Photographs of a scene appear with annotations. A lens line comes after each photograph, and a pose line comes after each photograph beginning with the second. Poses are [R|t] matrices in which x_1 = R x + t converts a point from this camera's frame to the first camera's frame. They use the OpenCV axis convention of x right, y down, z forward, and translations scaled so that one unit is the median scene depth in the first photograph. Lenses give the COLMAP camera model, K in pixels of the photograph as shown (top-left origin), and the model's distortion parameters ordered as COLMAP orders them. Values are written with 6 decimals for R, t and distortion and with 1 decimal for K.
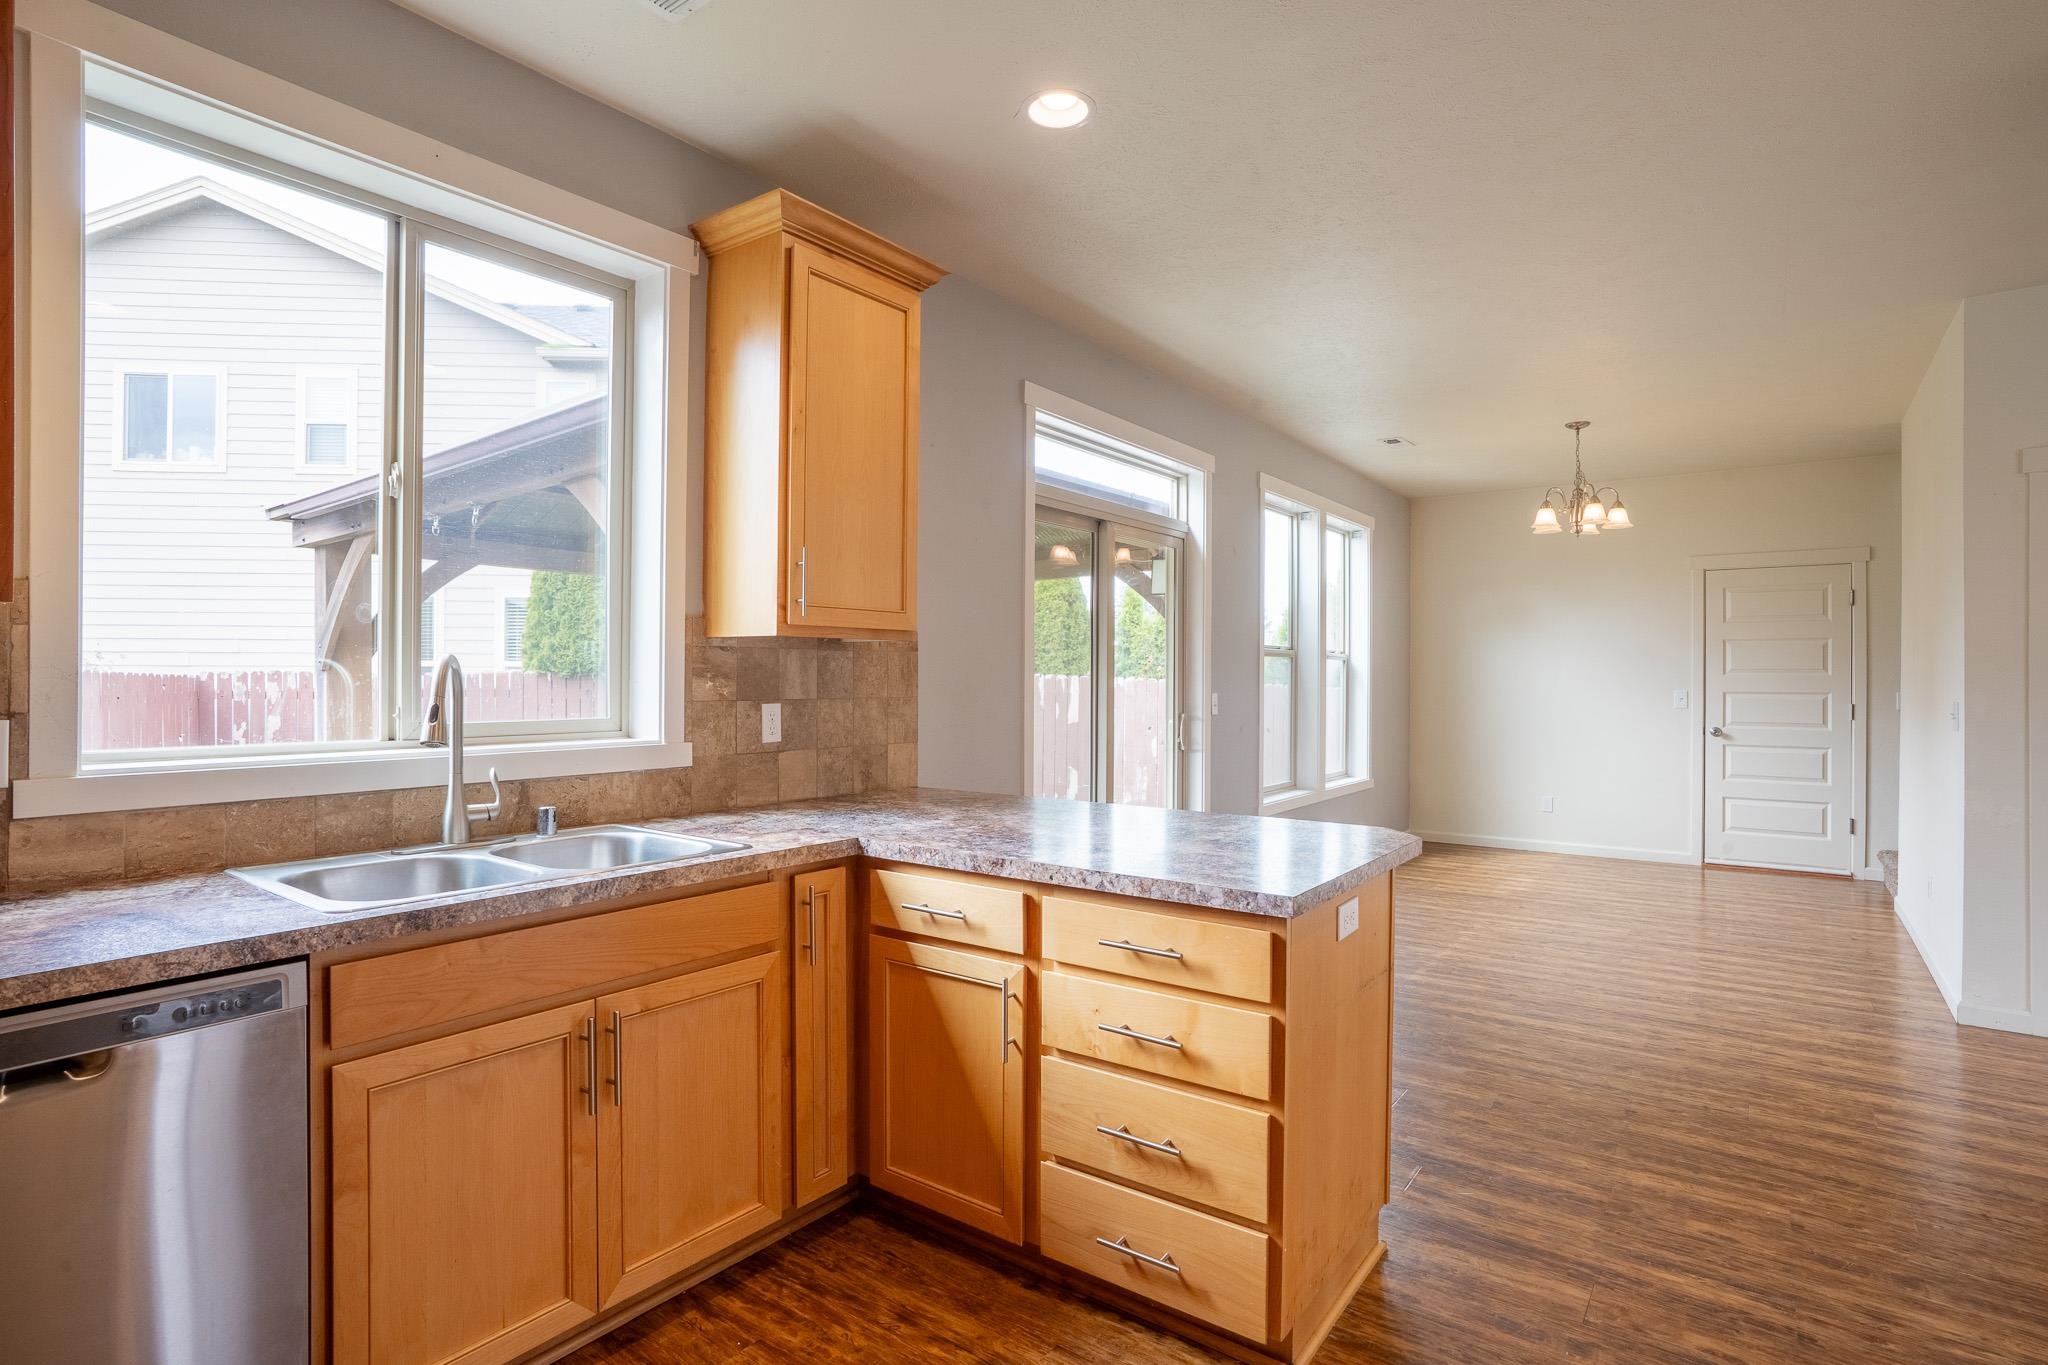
lens RADIAL K [[1040.9, 0, 1009.6], [0, 1040.9, 667.7], [0, 0, 1]] dist [-0.058653, 0.028118]
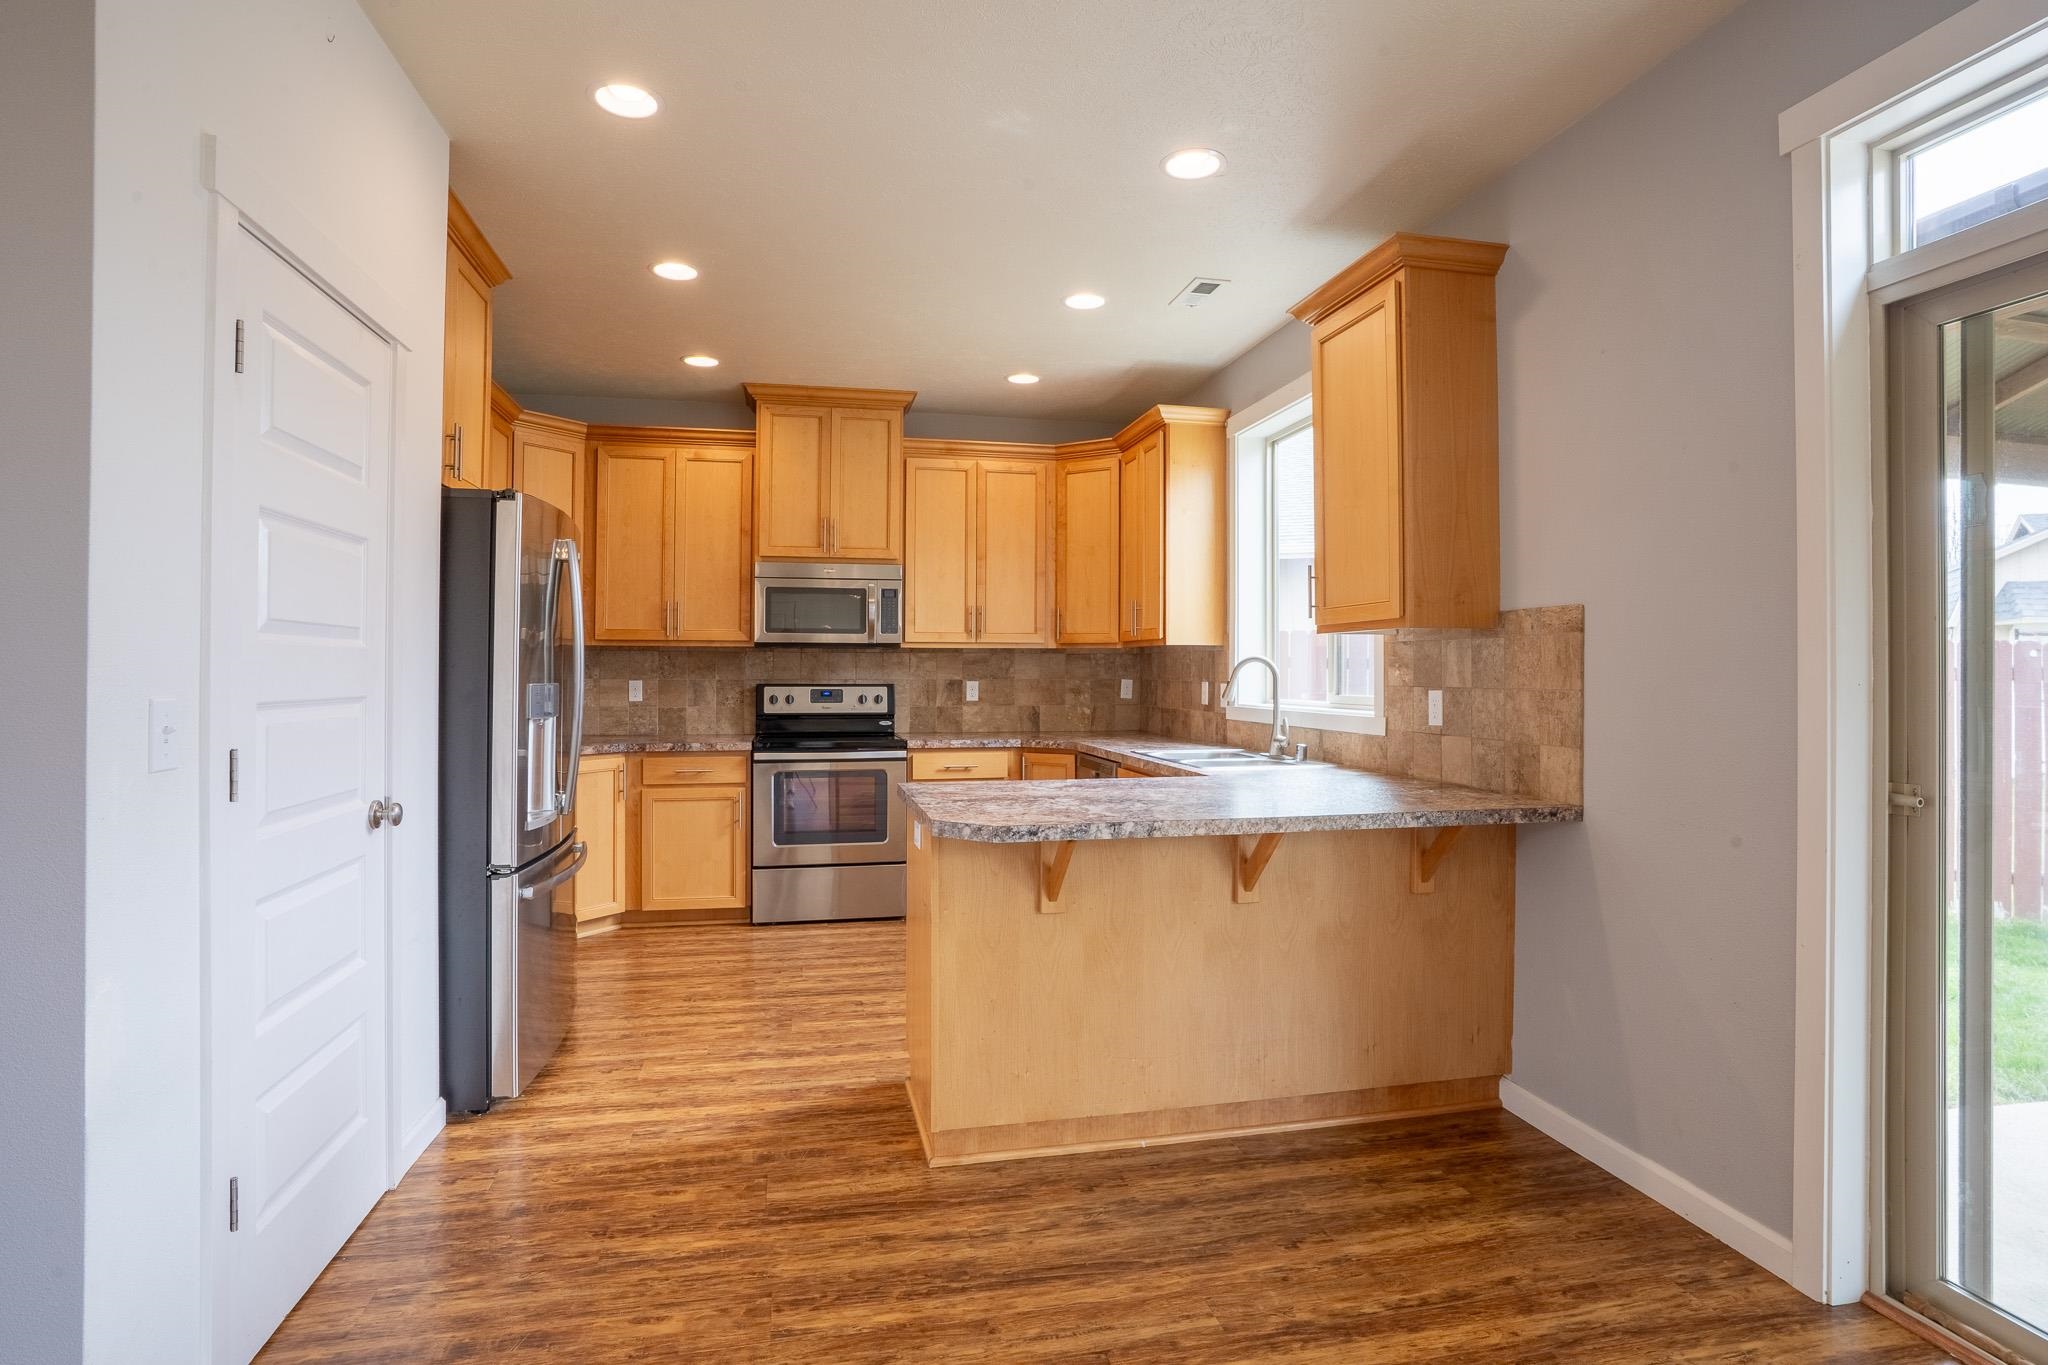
lens RADIAL K [[1040.9, 0, 1020.9], [0, 1040.9, 658.4], [0, 0, 1]] dist [-0.058653, 0.028118]
pose [[-0.655100, -0.017380, -0.755342, 0.666964], [-0.001811, 0.999769, -0.021434, 0.018711], [0.755540, -0.012674, -0.654980, 1.041318]]
